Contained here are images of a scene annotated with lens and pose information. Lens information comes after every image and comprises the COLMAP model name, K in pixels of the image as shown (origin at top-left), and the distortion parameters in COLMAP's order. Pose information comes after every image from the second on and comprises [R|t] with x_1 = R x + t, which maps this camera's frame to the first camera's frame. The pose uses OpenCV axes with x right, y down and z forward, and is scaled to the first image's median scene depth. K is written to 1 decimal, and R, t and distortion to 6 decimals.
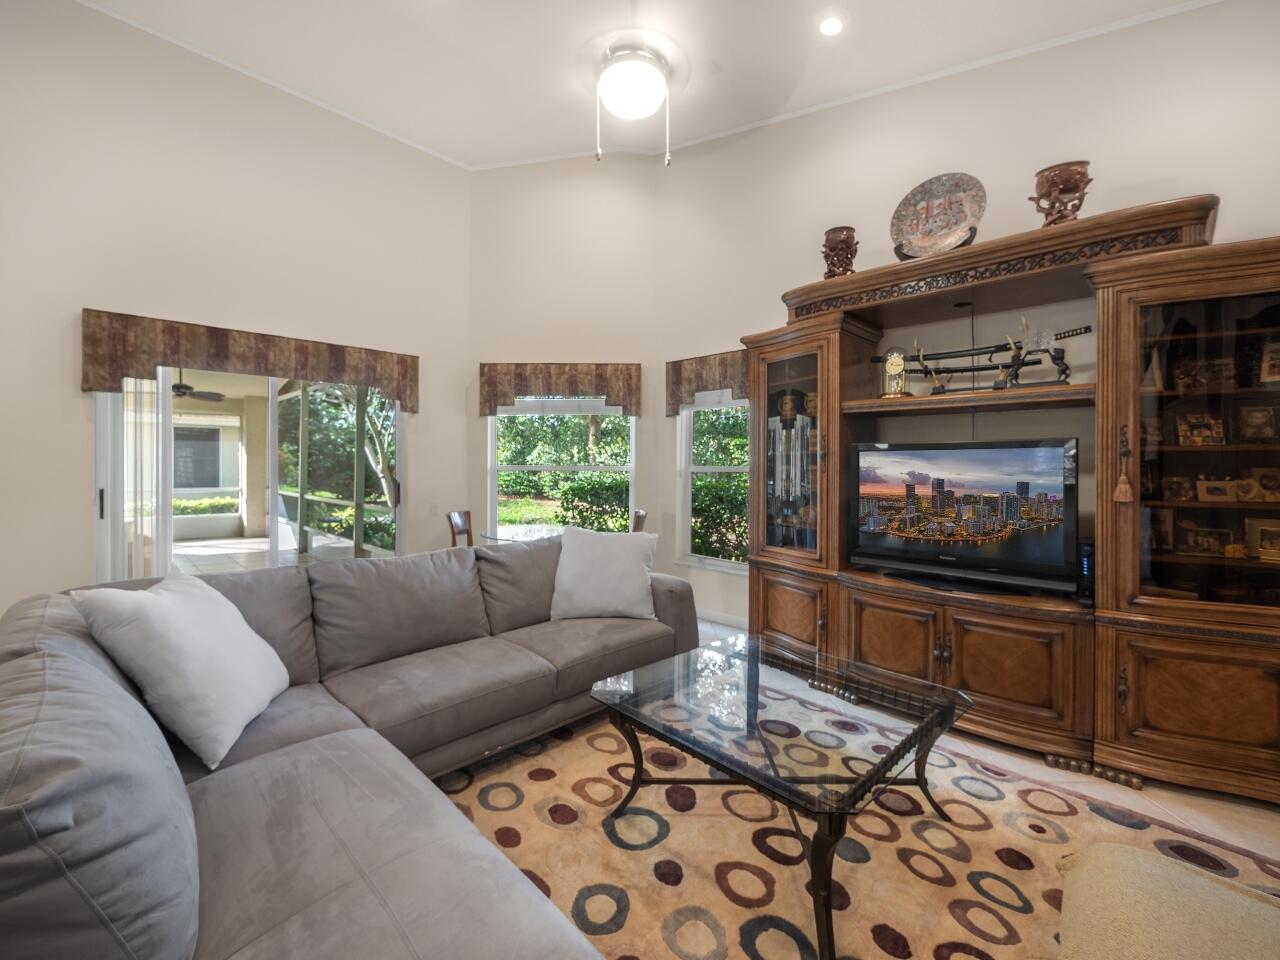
lens RADIAL K [[546.0, 0, 637.3], [0, 546.0, 476.2], [0, 0, 1]] dist [-0.016389, 0.000338]
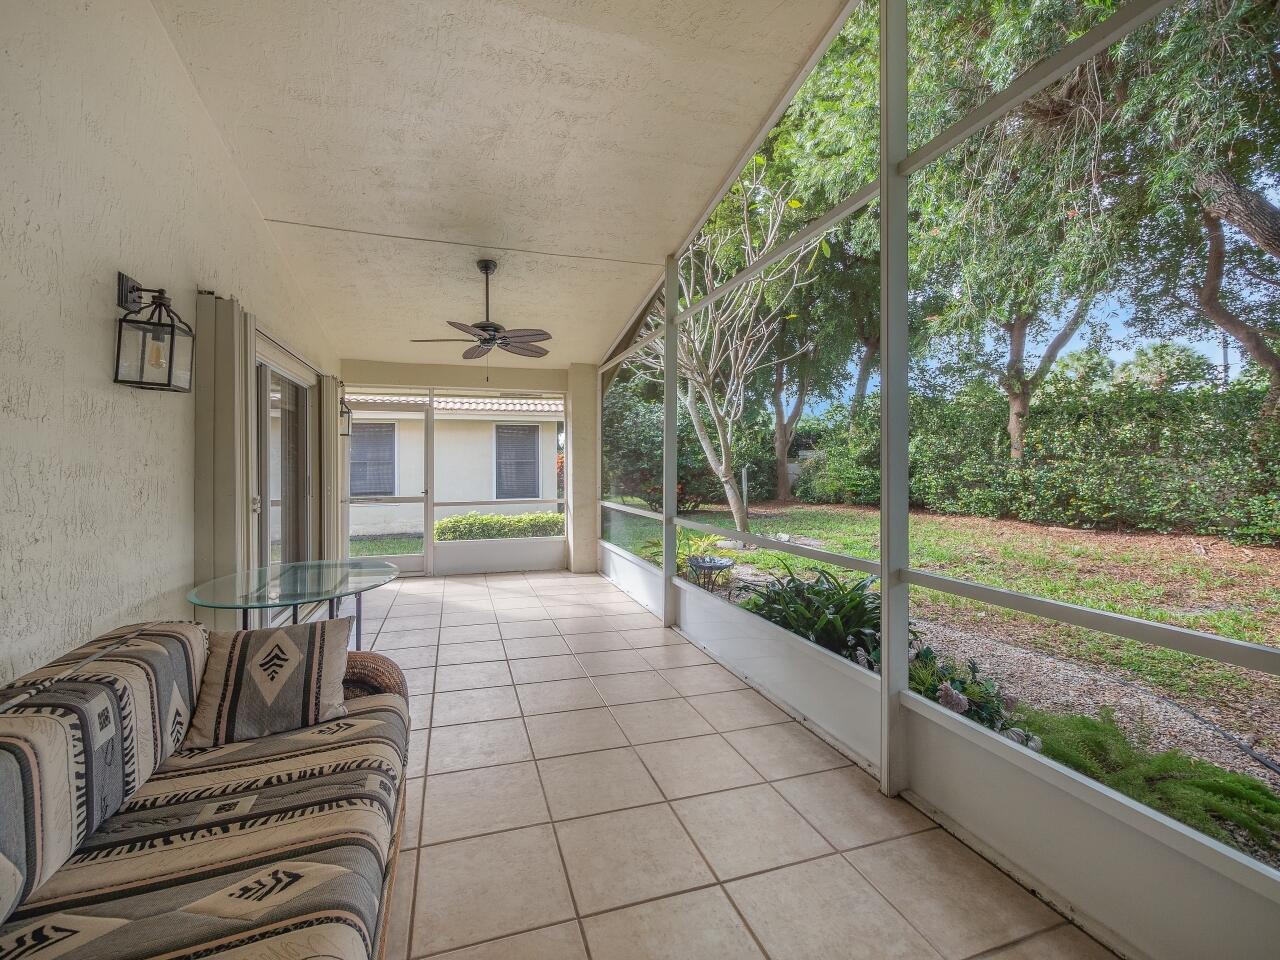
lens RADIAL K [[543.6, 0, 636.6], [0, 543.6, 475.9], [0, 0, 1]] dist [-0.000031, 0.000003]
pose [[0.889739, -0.004743, -0.456445, -0.322042], [0.002547, 0.999982, -0.005427, -0.004181], [0.456462, 0.003666, 0.889735, 0.405878]]
